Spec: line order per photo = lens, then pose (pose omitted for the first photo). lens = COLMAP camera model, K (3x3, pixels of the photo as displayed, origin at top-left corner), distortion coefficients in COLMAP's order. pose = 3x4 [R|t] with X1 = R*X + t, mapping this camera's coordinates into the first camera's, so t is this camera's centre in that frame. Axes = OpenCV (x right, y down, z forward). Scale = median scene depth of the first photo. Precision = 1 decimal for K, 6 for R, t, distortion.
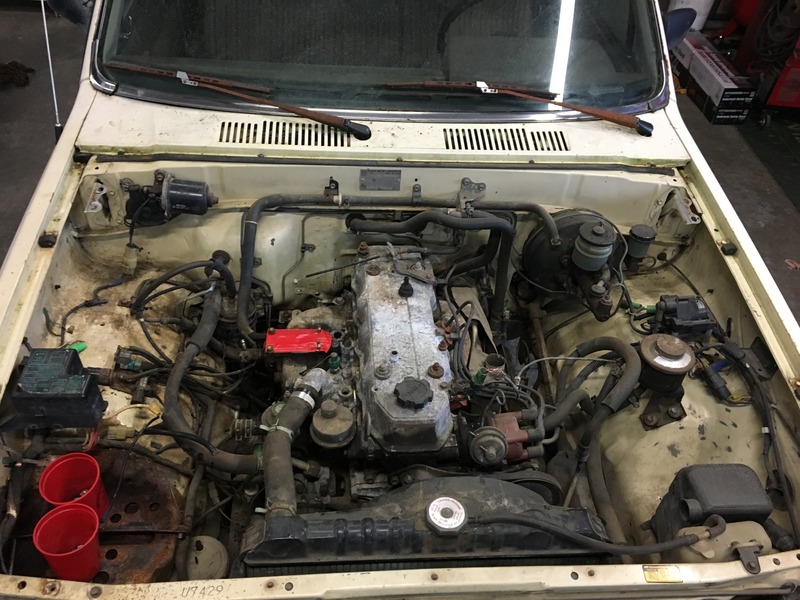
lens RADIAL K [[697.2, 0, 400.0], [0, 697.2, 300.0], [0, 0, 1]] dist [0.074538, -0.104929]
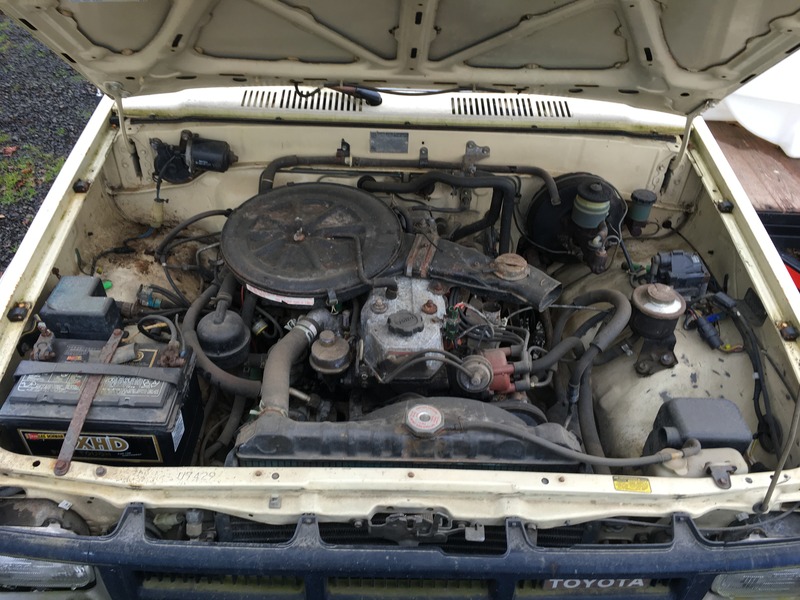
lens RADIAL K [[697.2, 0, 400.0], [0, 697.2, 300.0], [0, 0, 1]] dist [0.074538, -0.104929]
pose [[0.997351, 0.014747, -0.071229, 0.074590], [-0.017887, 0.998887, -0.043649, 0.124428], [0.070506, 0.044808, 0.996504, -0.053375]]
